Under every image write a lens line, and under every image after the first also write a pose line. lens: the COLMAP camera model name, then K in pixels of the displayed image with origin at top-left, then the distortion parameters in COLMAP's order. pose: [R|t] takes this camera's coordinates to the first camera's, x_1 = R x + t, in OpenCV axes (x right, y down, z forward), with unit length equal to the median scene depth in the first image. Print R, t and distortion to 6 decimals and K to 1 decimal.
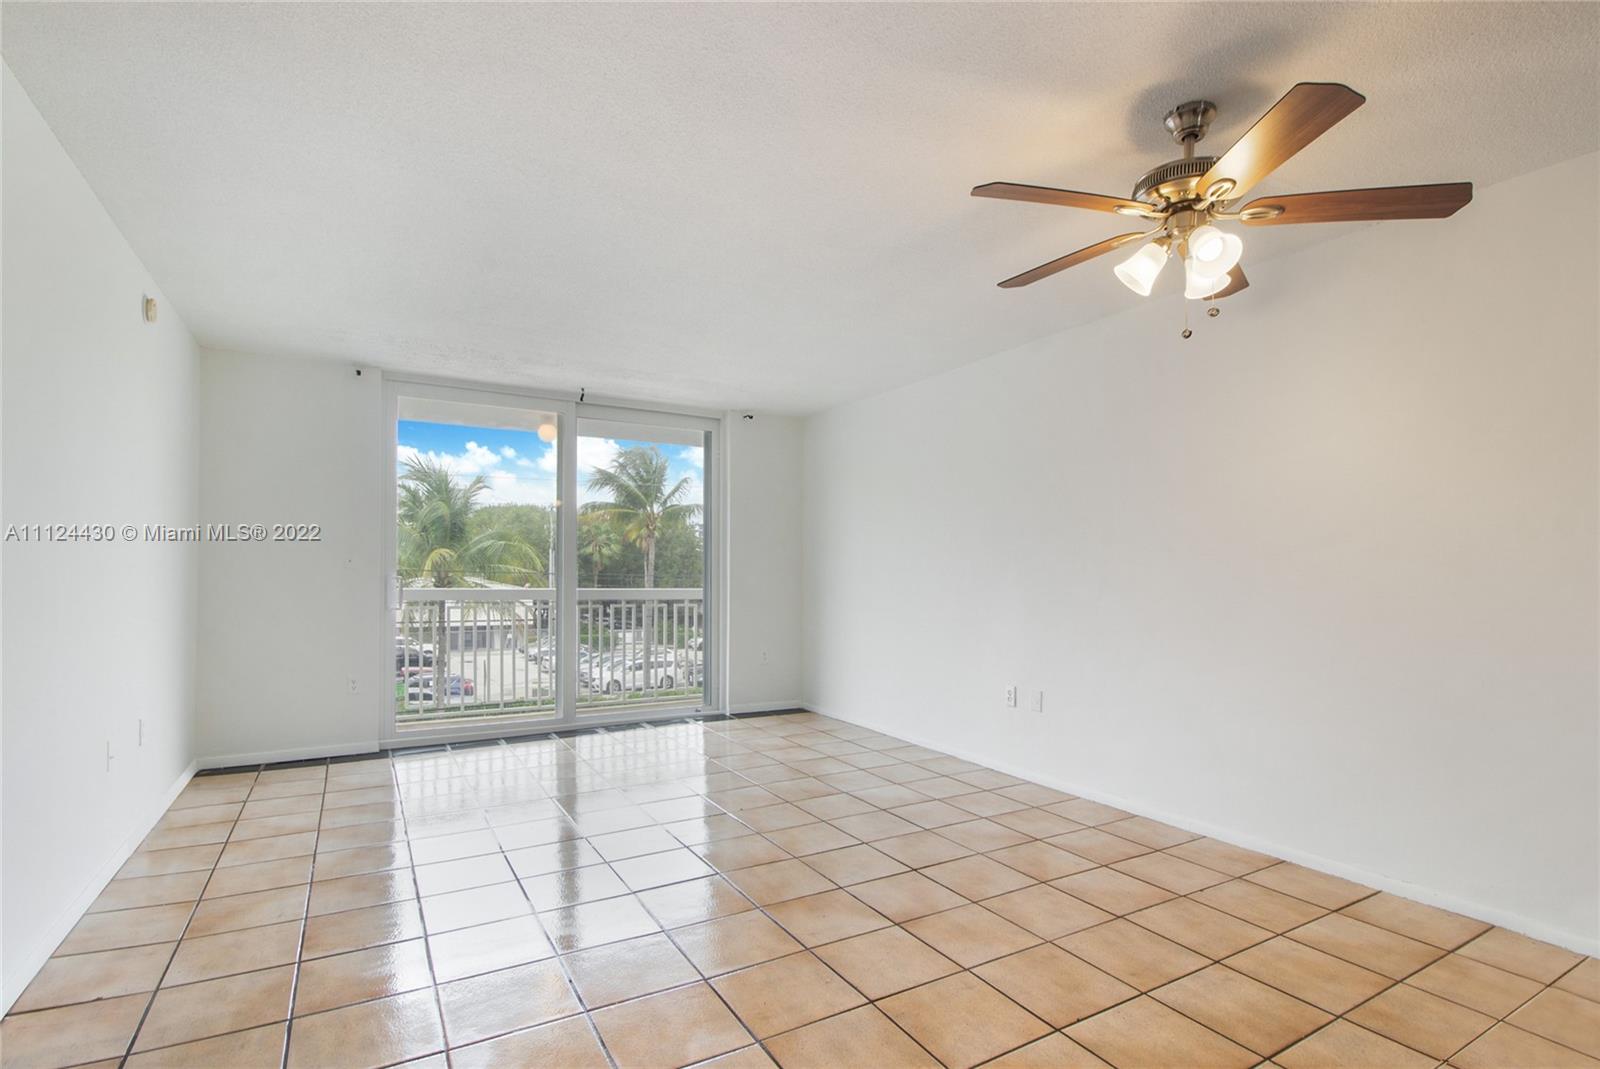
lens RADIAL K [[772.4, 0, 795.9], [0, 772.4, 577.3], [0, 0, 1]] dist [0.002049, 0.000008]
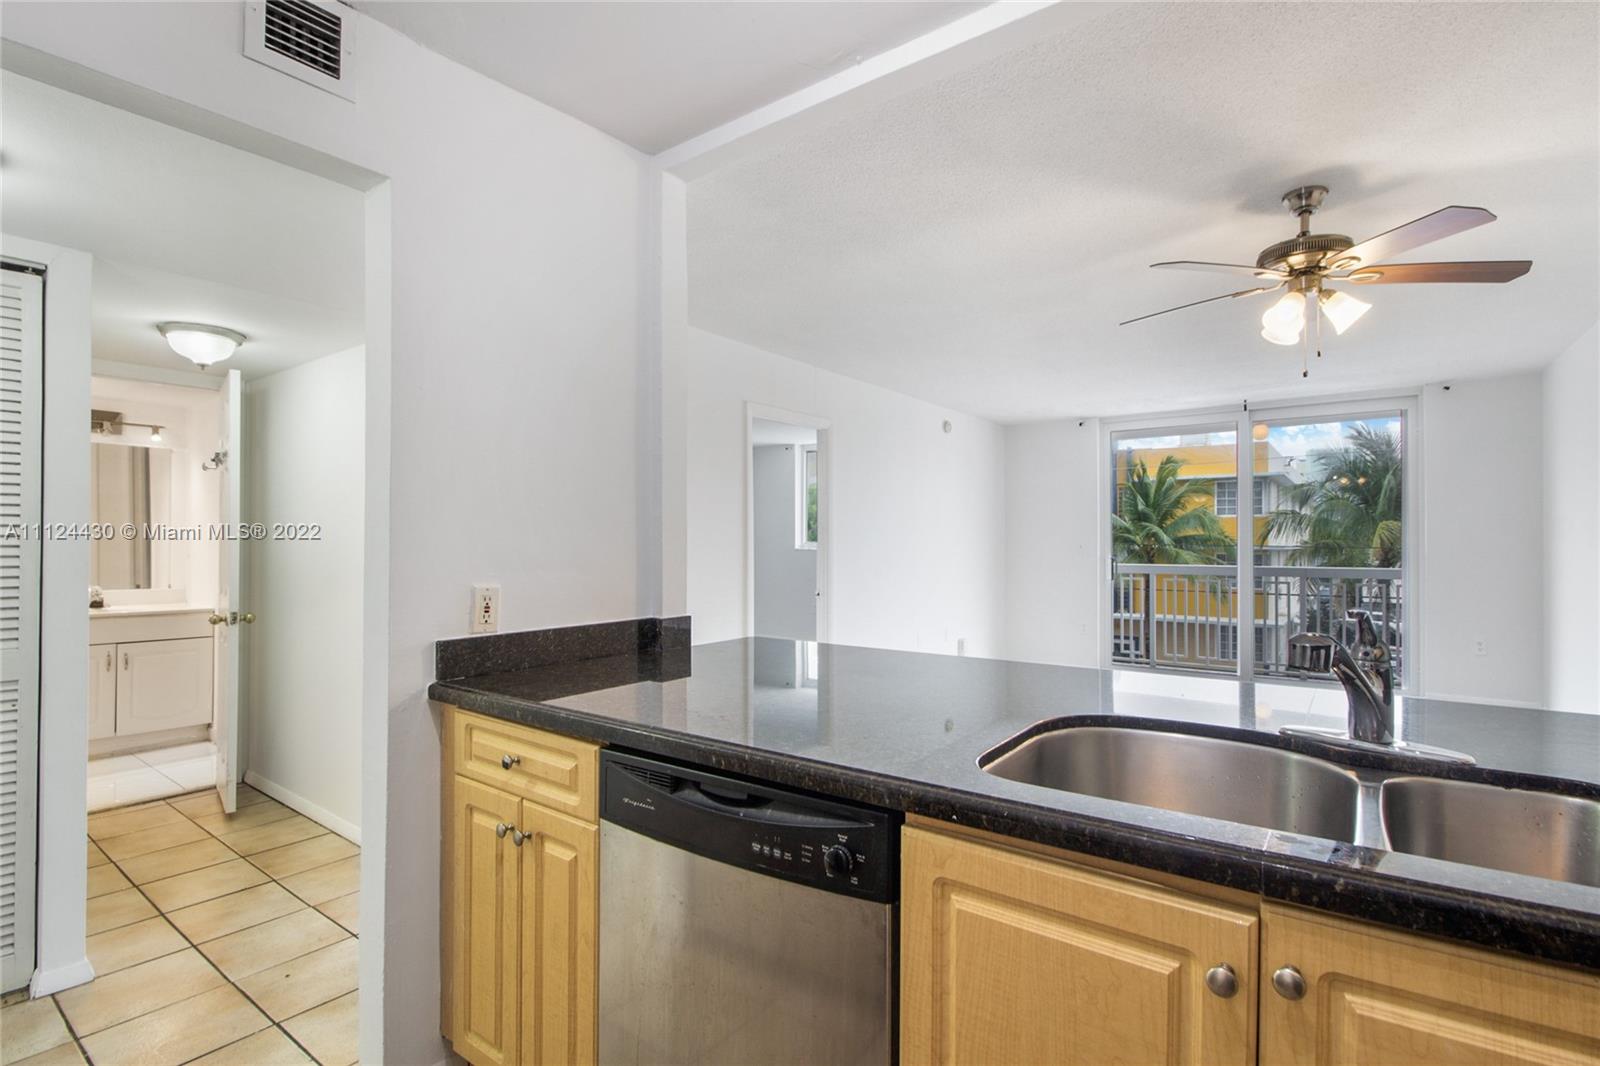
lens RADIAL K [[770.0, 0, 805.5], [0, 770.0, 531.4], [0, 0, 1]] dist [-0.009931, -0.000676]
pose [[0.400424, -0.023761, -0.916022, 0.535542], [-0.001045, 0.999651, -0.026387, -0.009129], [0.916329, 0.011523, 0.400259, -0.092206]]
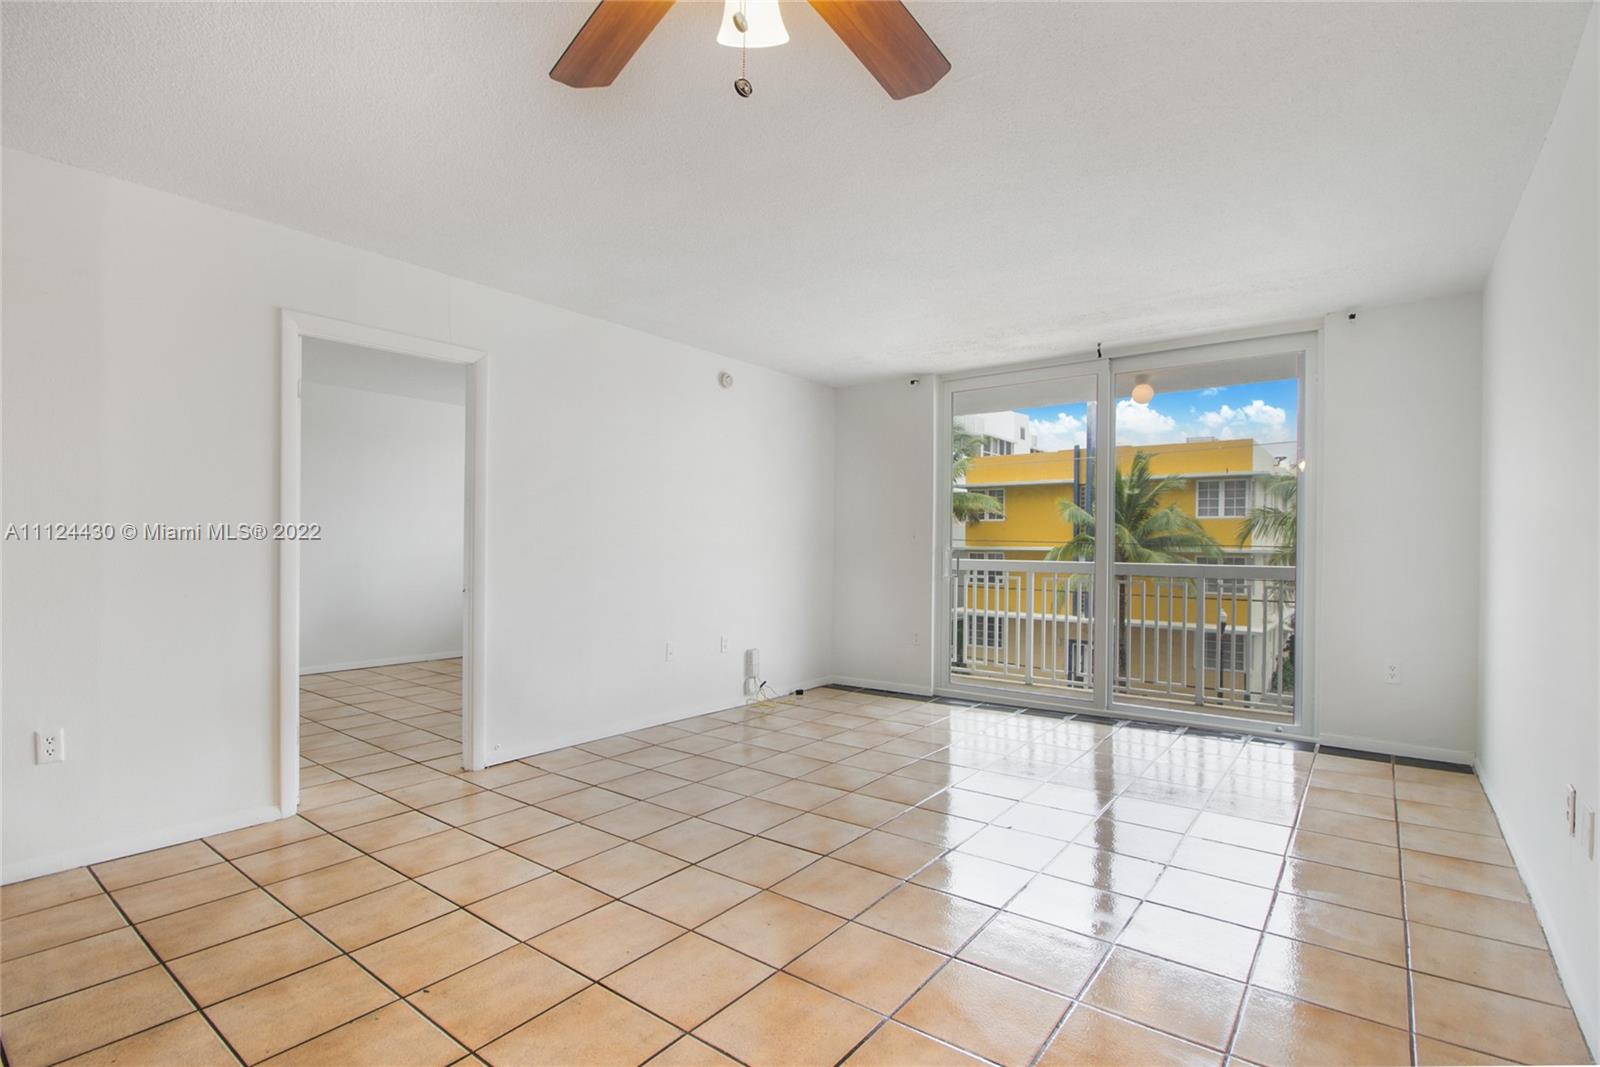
lens RADIAL K [[756.1, 0, 833.1], [0, 756.1, 547.5], [0, 0, 1]] dist [0.030874, -0.000333]
pose [[0.407694, -0.007182, -0.913090, 0.421005], [-0.007051, 0.999914, -0.011013, 0.009781], [0.913091, 0.010928, 0.407609, 0.348626]]
